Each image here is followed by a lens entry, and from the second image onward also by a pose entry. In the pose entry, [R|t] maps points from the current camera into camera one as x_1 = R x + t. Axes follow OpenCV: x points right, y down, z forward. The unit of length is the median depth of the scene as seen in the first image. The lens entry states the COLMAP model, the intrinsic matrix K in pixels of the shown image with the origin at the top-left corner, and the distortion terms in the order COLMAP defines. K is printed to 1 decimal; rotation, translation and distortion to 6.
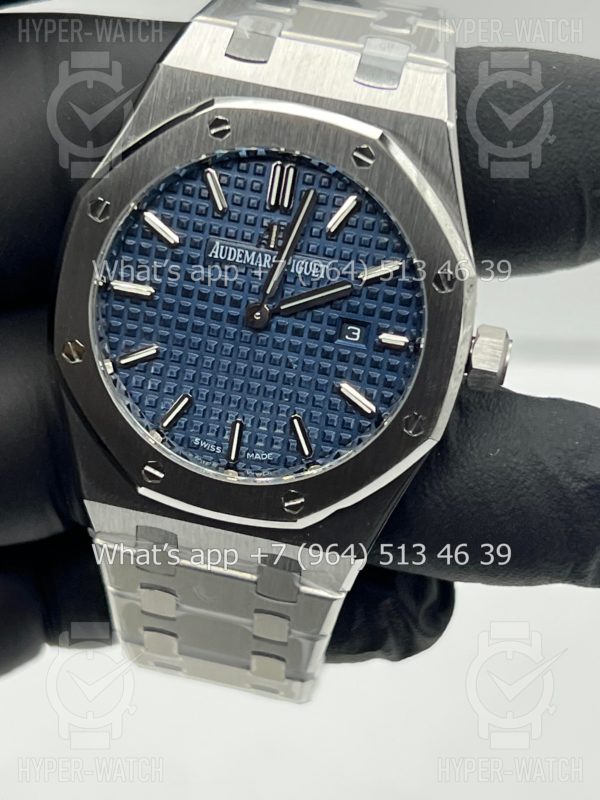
lens RADIAL K [[1865.6, 0, 310.0], [0, 1865.6, 402.4], [0, 0, 1]] dist [0.084802, 0.274527]
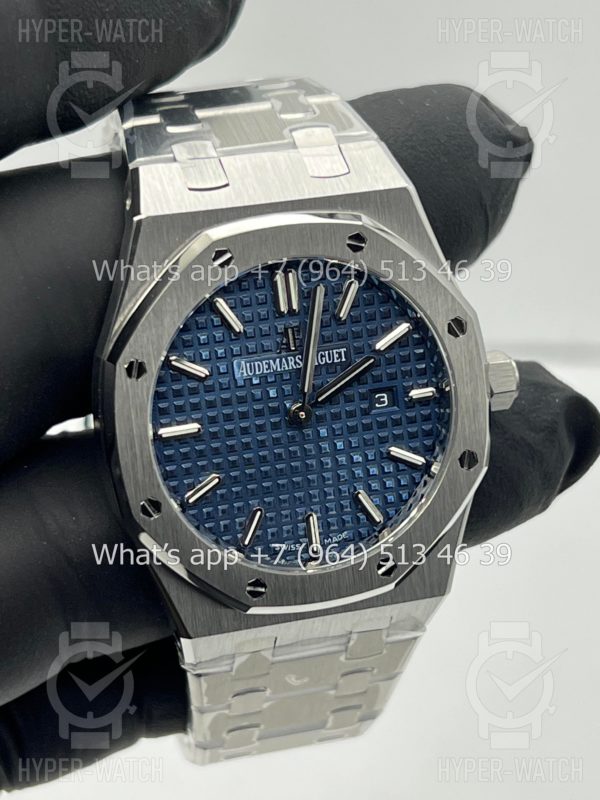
lens RADIAL K [[1865.6, 0, 310.0], [0, 1865.6, 402.4], [0, 0, 1]] dist [0.084802, 0.274527]
pose [[0.884919, -0.337384, 0.321078, -0.358457], [0.321905, 0.941275, 0.101878, -0.158424], [-0.336594, 0.013202, 0.941557, 0.006319]]
